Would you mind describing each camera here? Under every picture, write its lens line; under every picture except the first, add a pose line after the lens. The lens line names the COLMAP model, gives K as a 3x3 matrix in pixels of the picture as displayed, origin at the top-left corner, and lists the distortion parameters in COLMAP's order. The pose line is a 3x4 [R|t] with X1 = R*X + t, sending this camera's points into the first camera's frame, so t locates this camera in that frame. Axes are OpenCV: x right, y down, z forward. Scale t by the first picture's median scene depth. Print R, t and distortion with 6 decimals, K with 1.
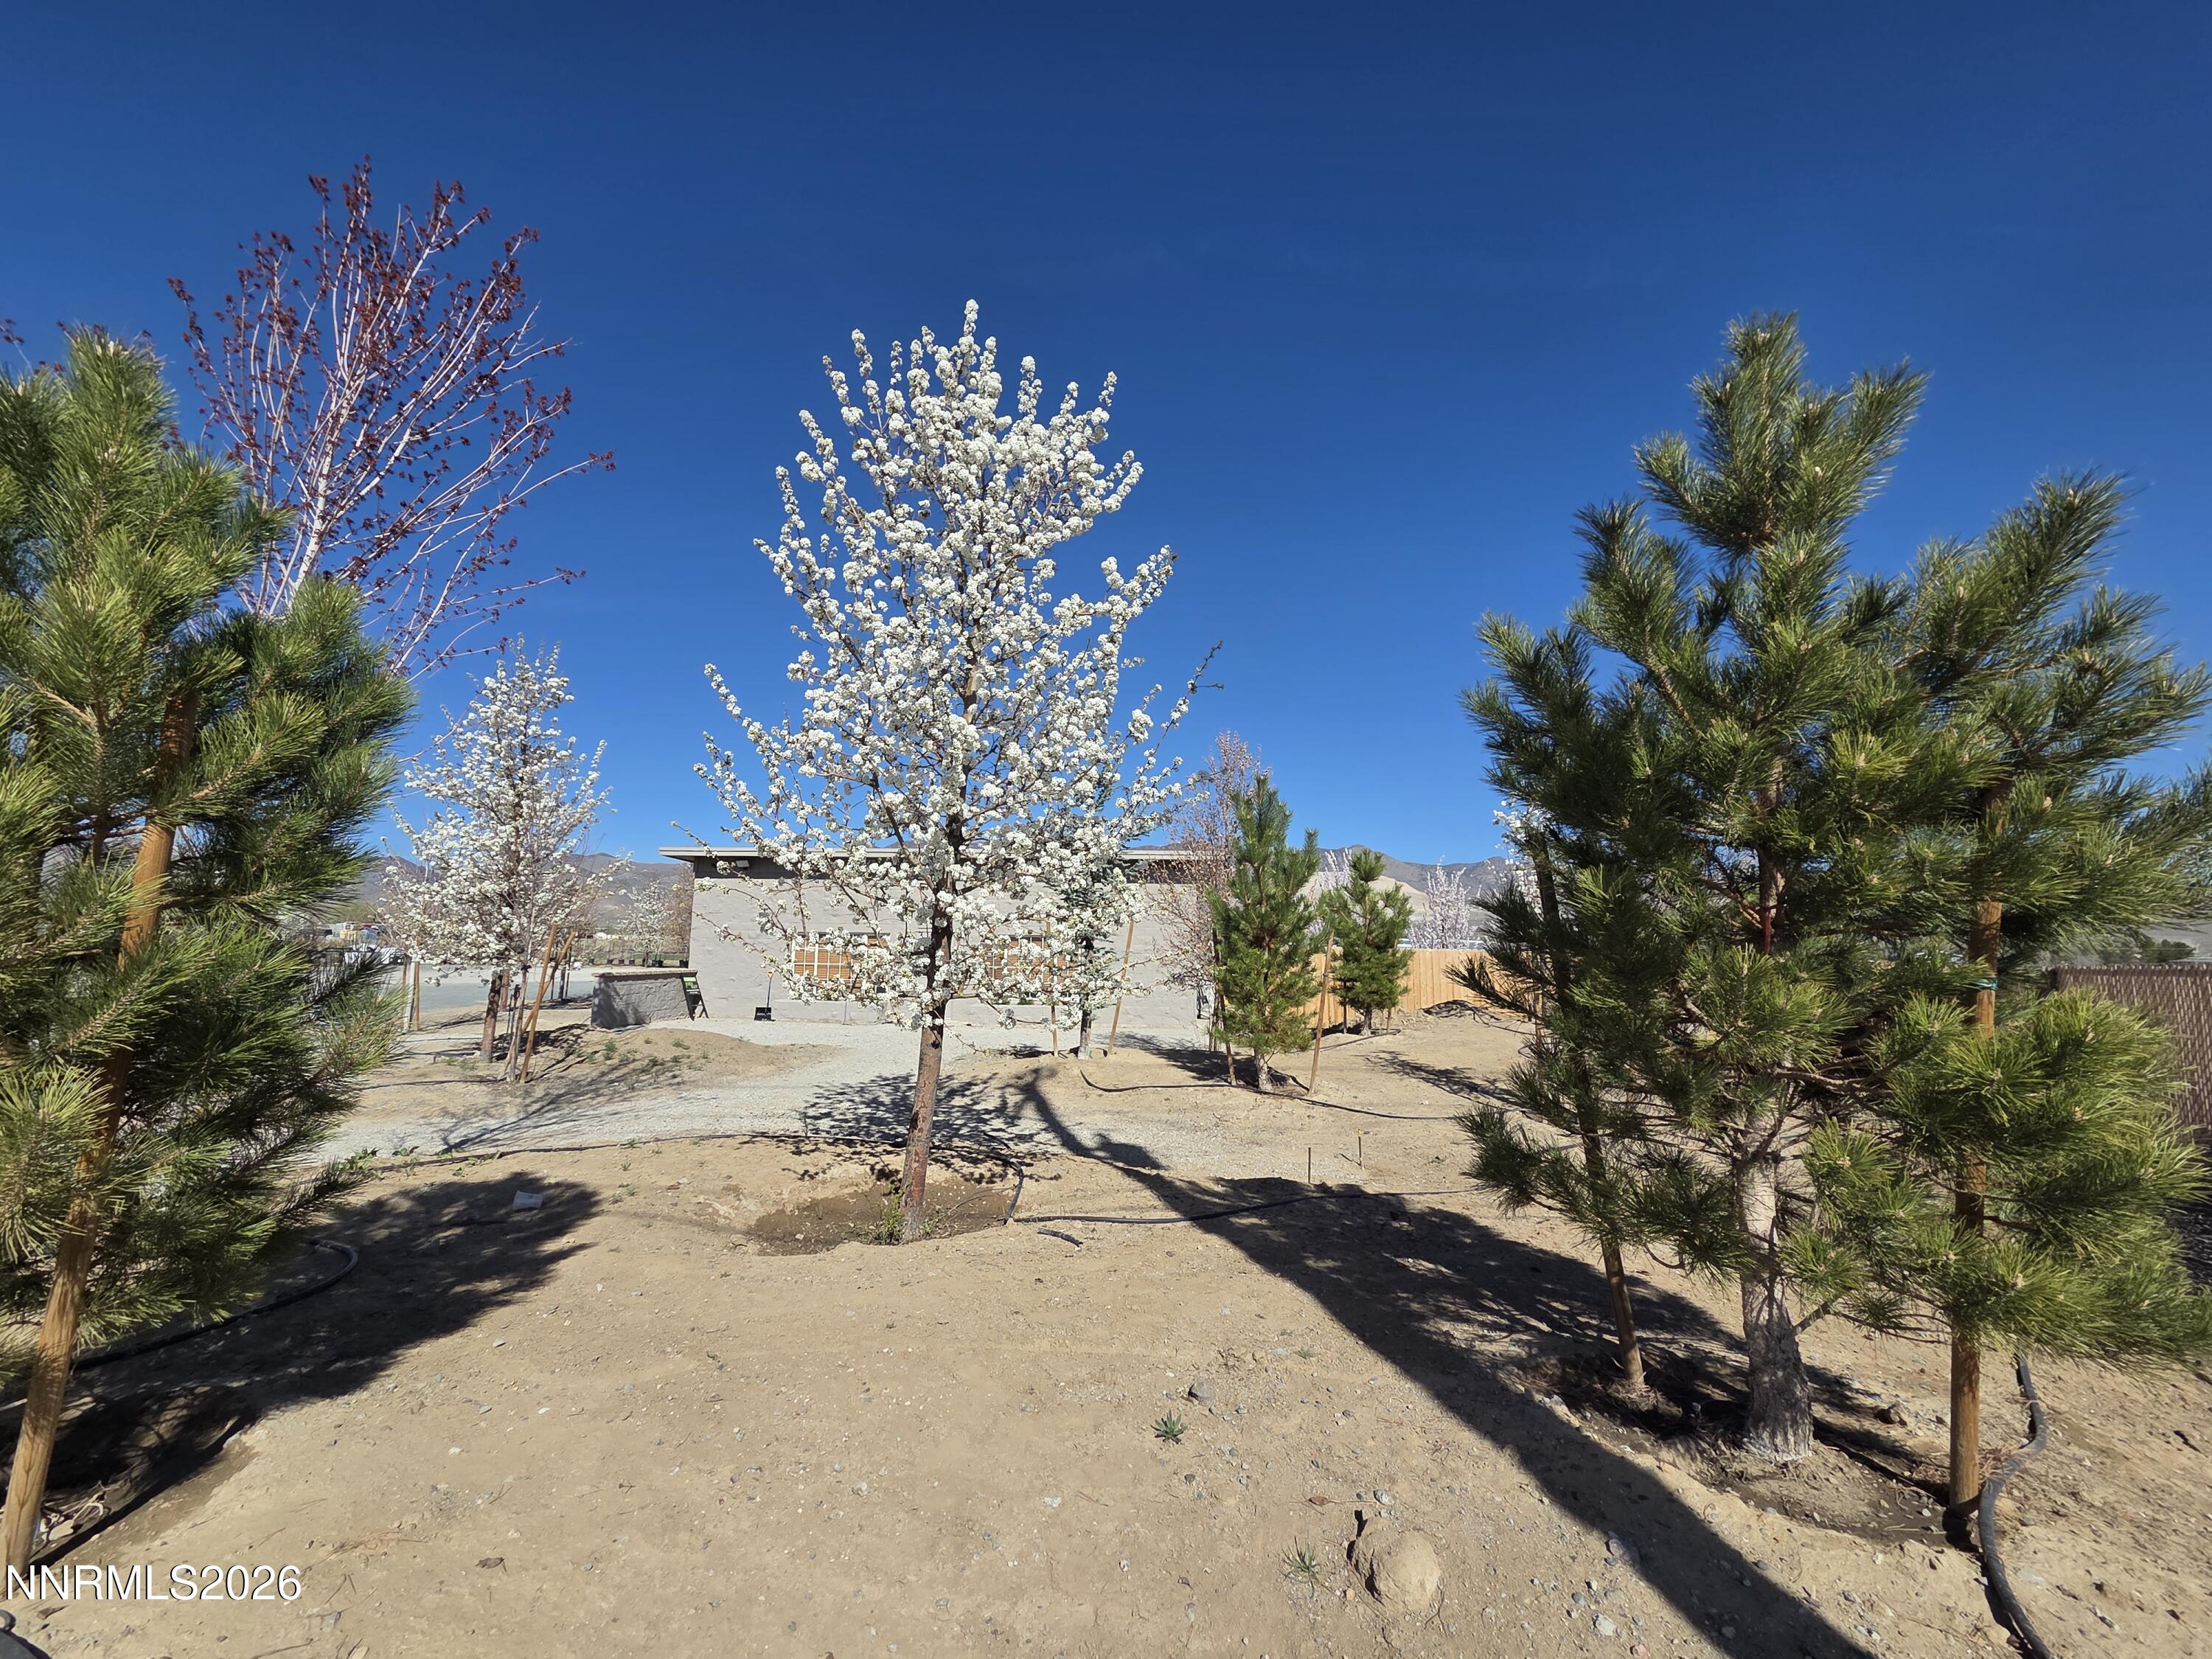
lens RADIAL K [[895.8, 0, 1093.0], [0, 895.8, 828.8], [0, 0, 1]] dist [0.003084, 0.000338]
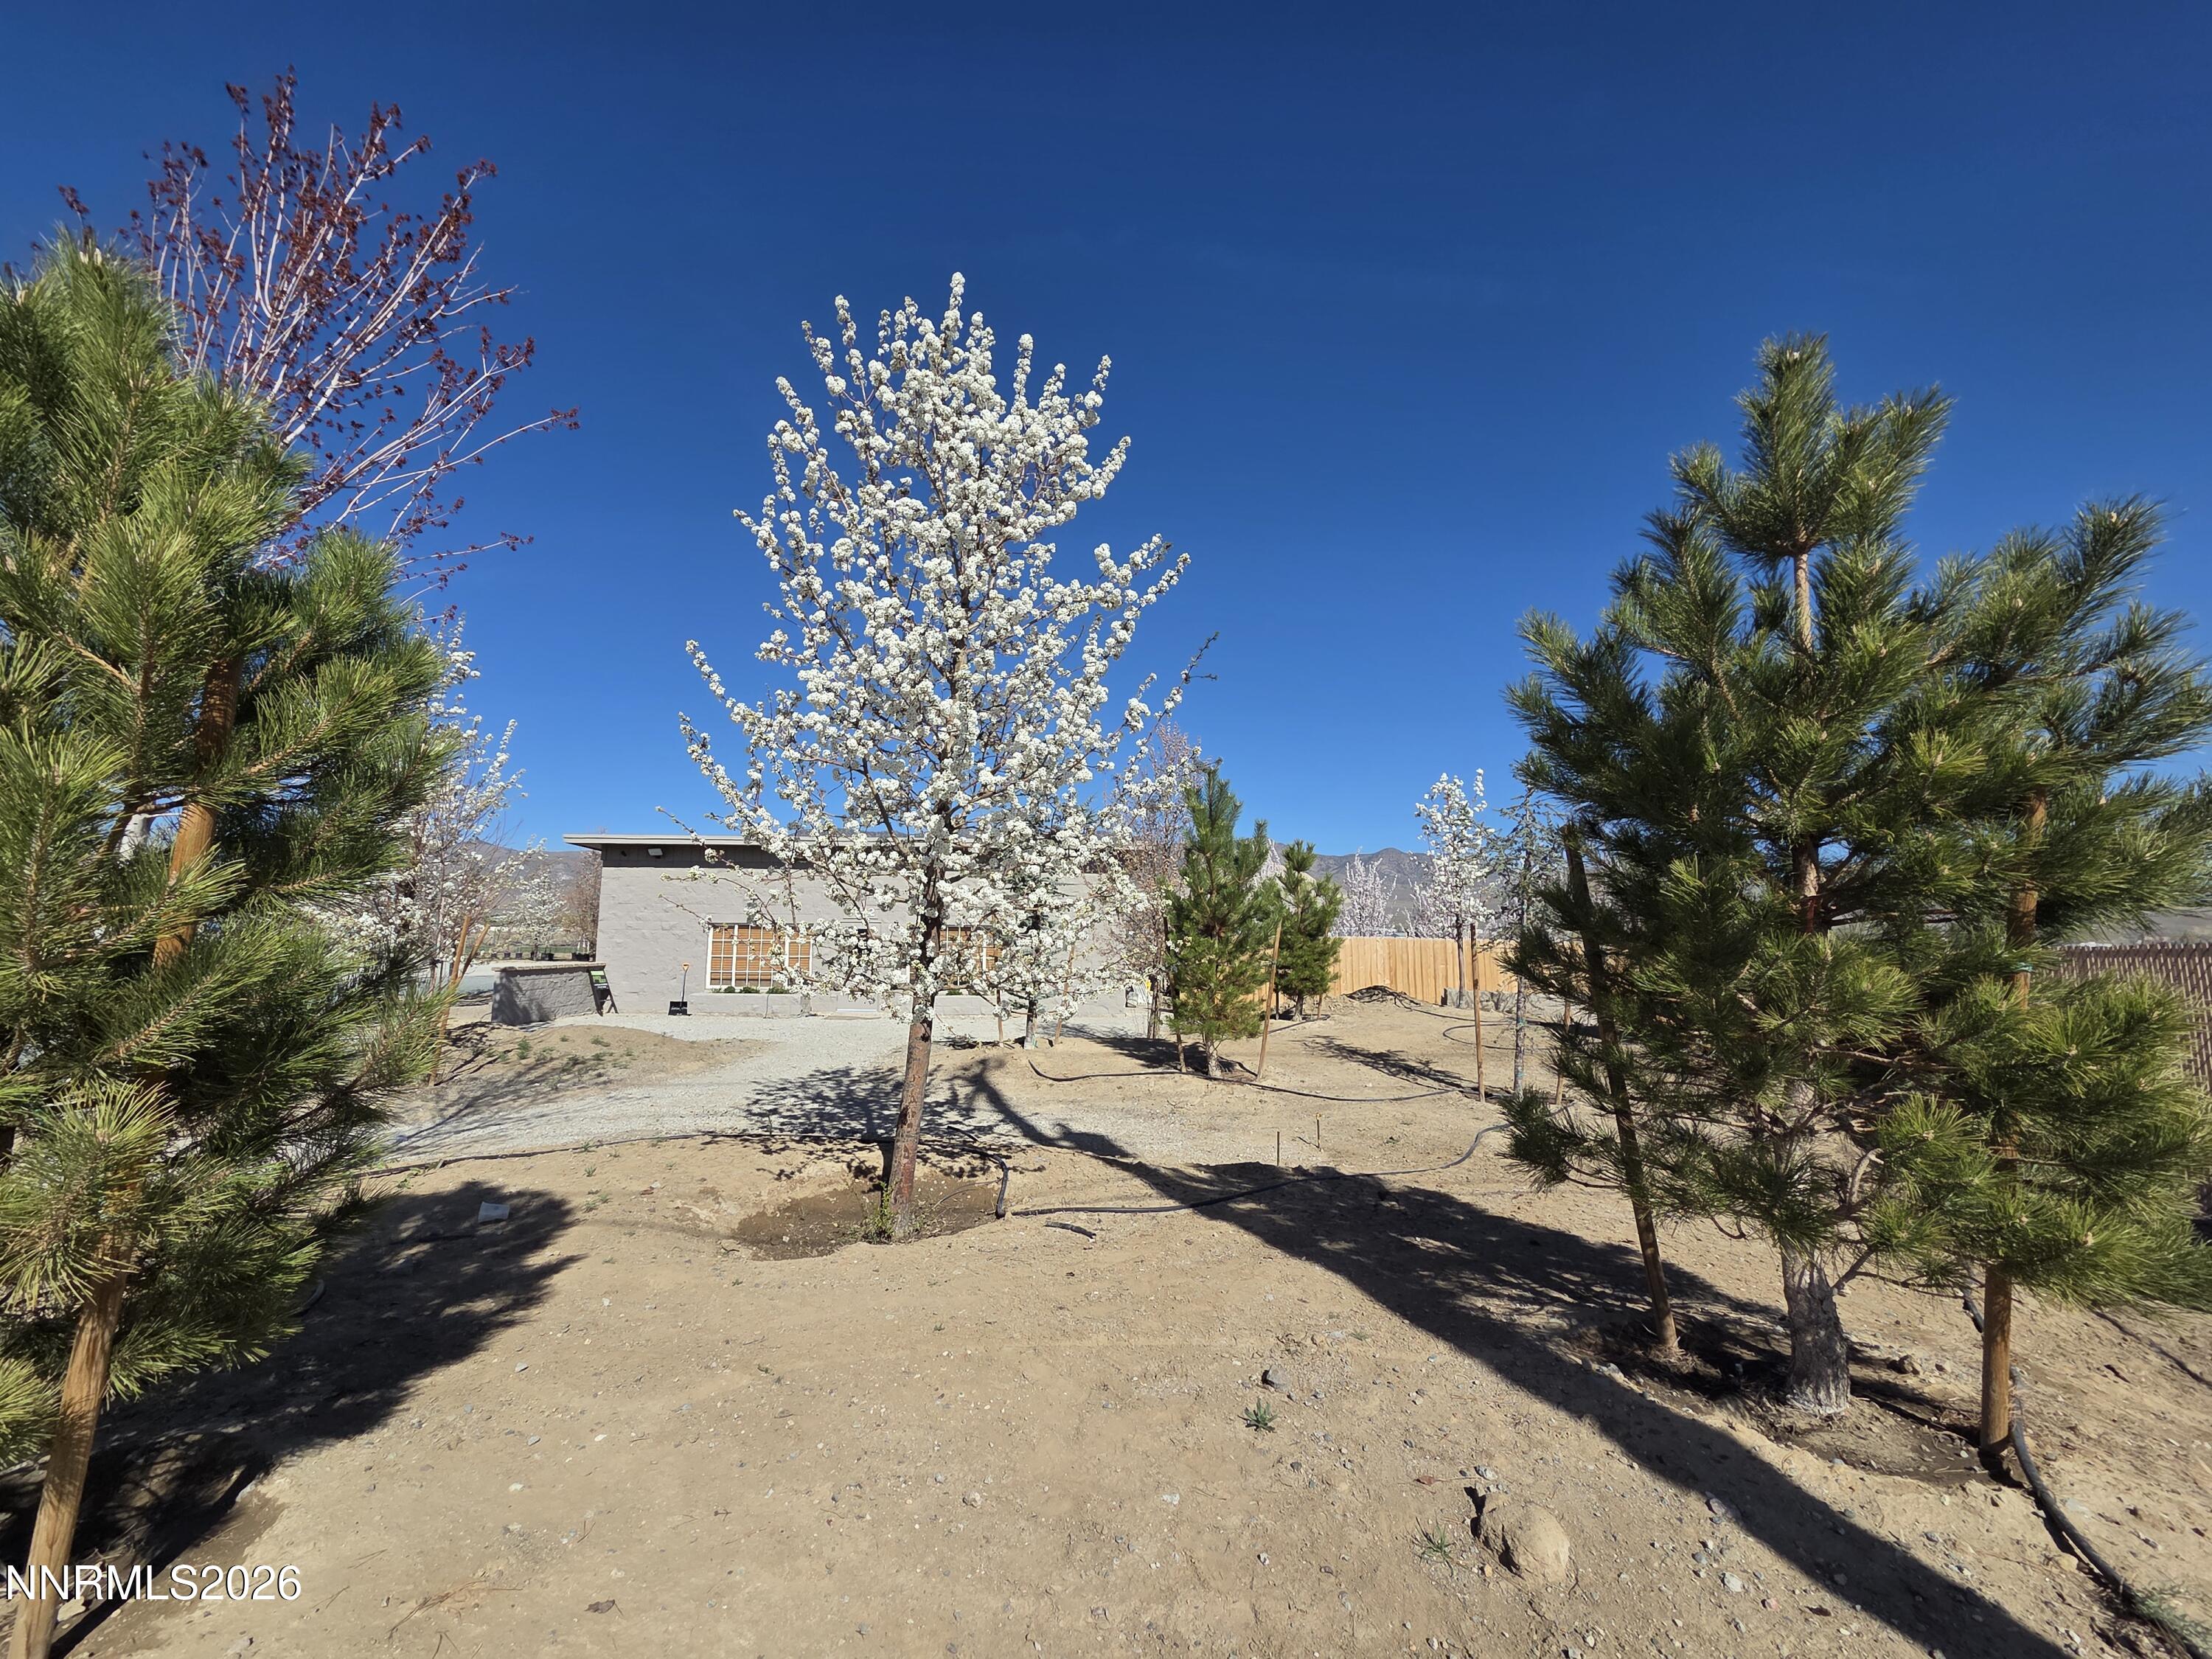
lens RADIAL K [[895.8, 0, 1112.1], [0, 895.8, 827.4], [0, 0, 1]] dist [0.003084, 0.000338]
pose [[0.995080, 0.006186, 0.098880, -0.152144], [-0.007186, 0.999927, 0.009754, 0.001690], [-0.098813, -0.010416, 0.995052, 0.023263]]
